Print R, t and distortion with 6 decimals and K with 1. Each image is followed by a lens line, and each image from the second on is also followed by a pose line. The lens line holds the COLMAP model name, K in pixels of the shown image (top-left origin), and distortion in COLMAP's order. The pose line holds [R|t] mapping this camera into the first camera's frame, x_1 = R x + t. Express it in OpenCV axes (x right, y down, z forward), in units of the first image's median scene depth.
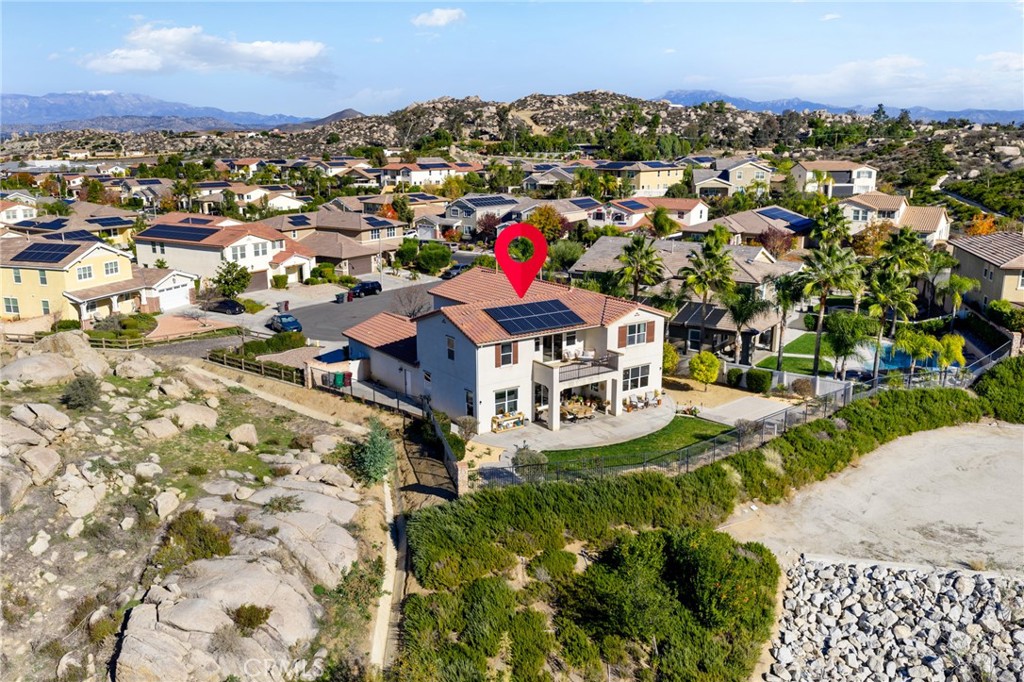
lens RADIAL K [[838.8, 0, 515.2], [0, 838.8, 339.9], [0, 0, 1]] dist [0.006840, -0.011085]
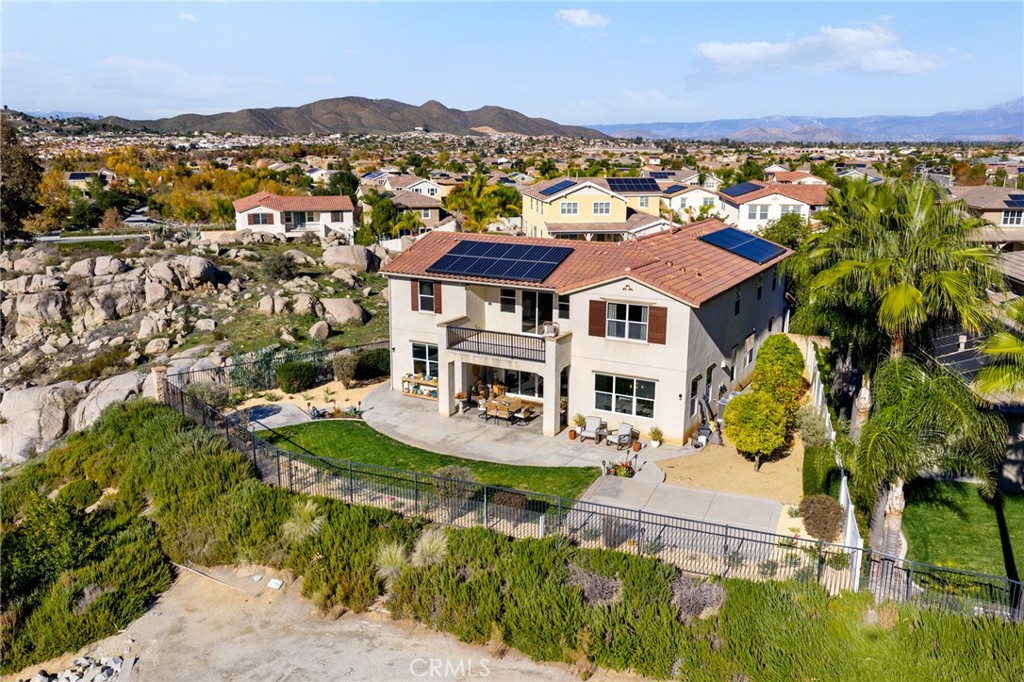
lens RADIAL K [[838.8, 0, 514.0], [0, 838.8, 341.7], [0, 0, 1]] dist [0.006840, -0.011085]
pose [[0.431465, 0.209998, -0.877347, 0.588938], [-0.212966, 0.968752, 0.127142, -0.047572], [0.876632, 0.131988, 0.462705, 0.618817]]
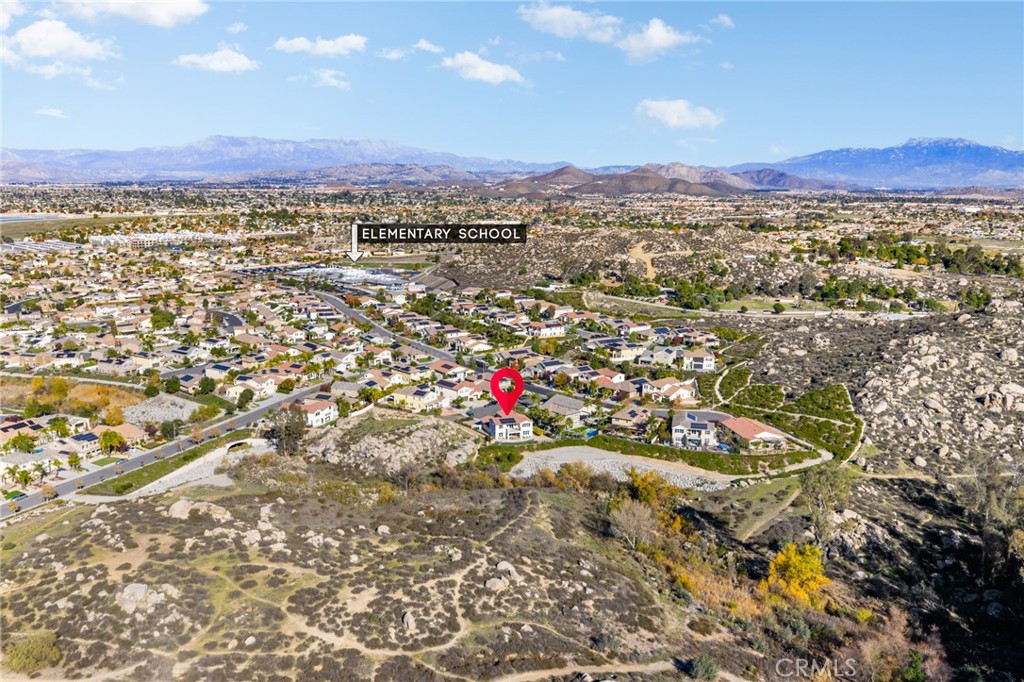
lens RADIAL K [[838.8, 0, 510.6], [0, 838.8, 341.6], [0, 0, 1]] dist [0.006840, -0.011085]
pose [[0.965824, 0.060906, -0.251943, 1.356098], [-0.073144, 0.996539, -0.039489, -0.317908], [0.248666, 0.056567, 0.966936, -4.303464]]
